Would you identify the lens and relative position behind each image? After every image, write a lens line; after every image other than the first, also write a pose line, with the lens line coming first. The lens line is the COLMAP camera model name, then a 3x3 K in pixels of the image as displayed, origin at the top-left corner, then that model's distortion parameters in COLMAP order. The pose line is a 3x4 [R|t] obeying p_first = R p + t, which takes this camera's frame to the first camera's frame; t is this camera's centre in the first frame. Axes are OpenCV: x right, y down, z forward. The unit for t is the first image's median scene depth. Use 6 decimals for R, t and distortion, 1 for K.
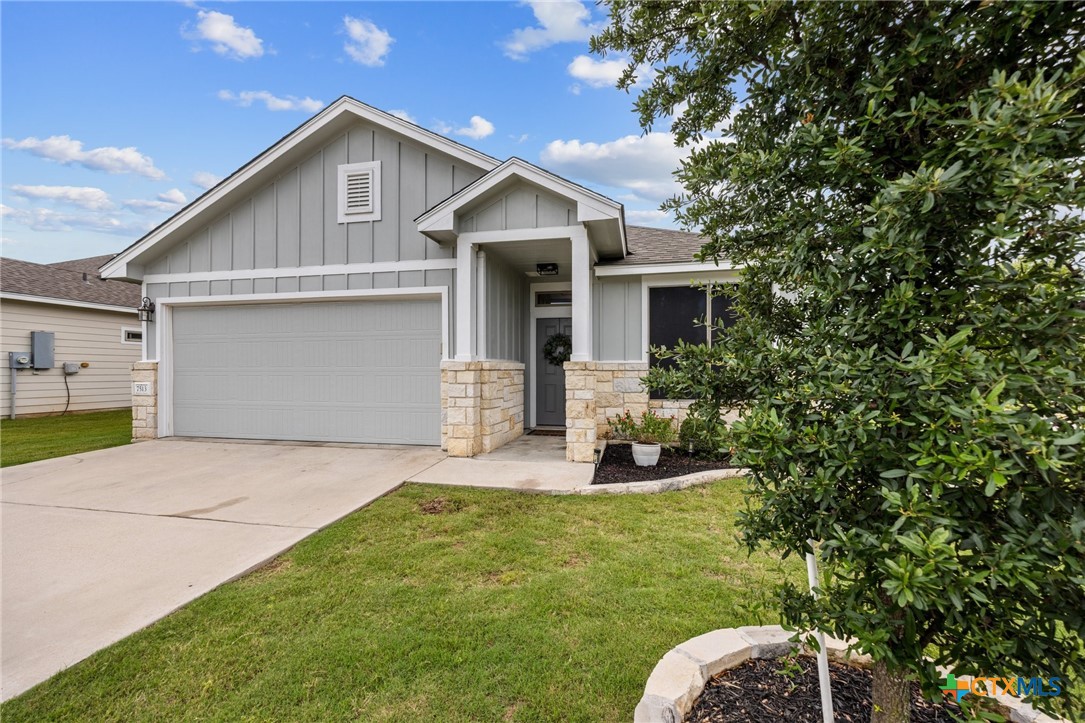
lens RADIAL K [[477.9, 0, 542.5], [0, 477.9, 361.5], [0, 0, 1]] dist [0.000582, 0.000080]
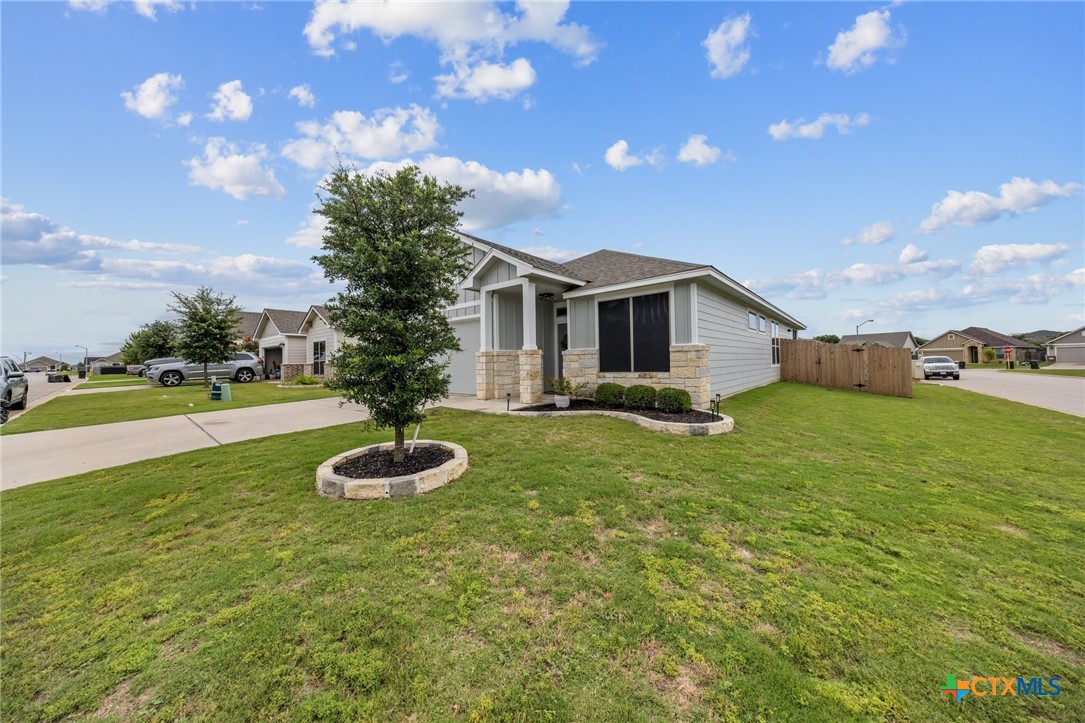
lens RADIAL K [[362.8, 0, 544.1], [0, 362.8, 367.3], [0, 0, 1]] dist [-0.007431, -0.000318]
pose [[0.873708, -0.004726, -0.486428, 0.692920], [0.026621, 0.998919, 0.038111, 0.012315], [0.485722, -0.046248, 0.872889, -0.160809]]
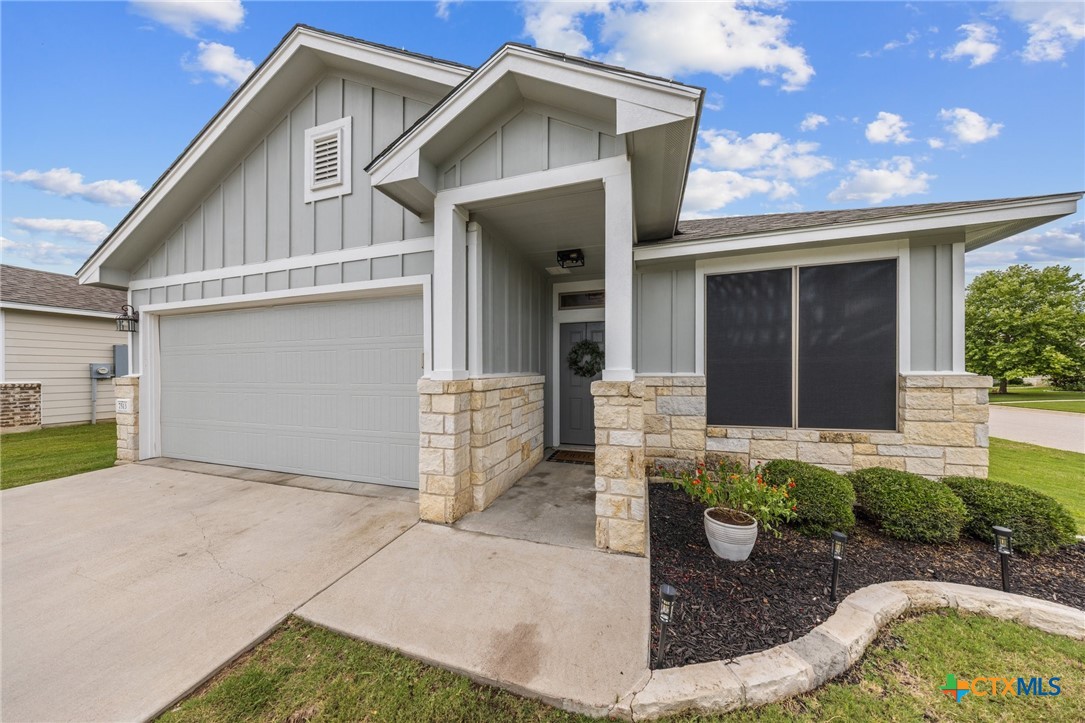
lens RADIAL K [[316.4, 0, 542.1], [0, 316.4, 374.6], [0, 0, 1]] dist [-0.000194, -0.000033]
pose [[0.994103, -0.001903, -0.108419, 0.021702], [0.005941, 0.999300, 0.036933, -0.020726], [0.108273, -0.037360, 0.993419, 0.507338]]
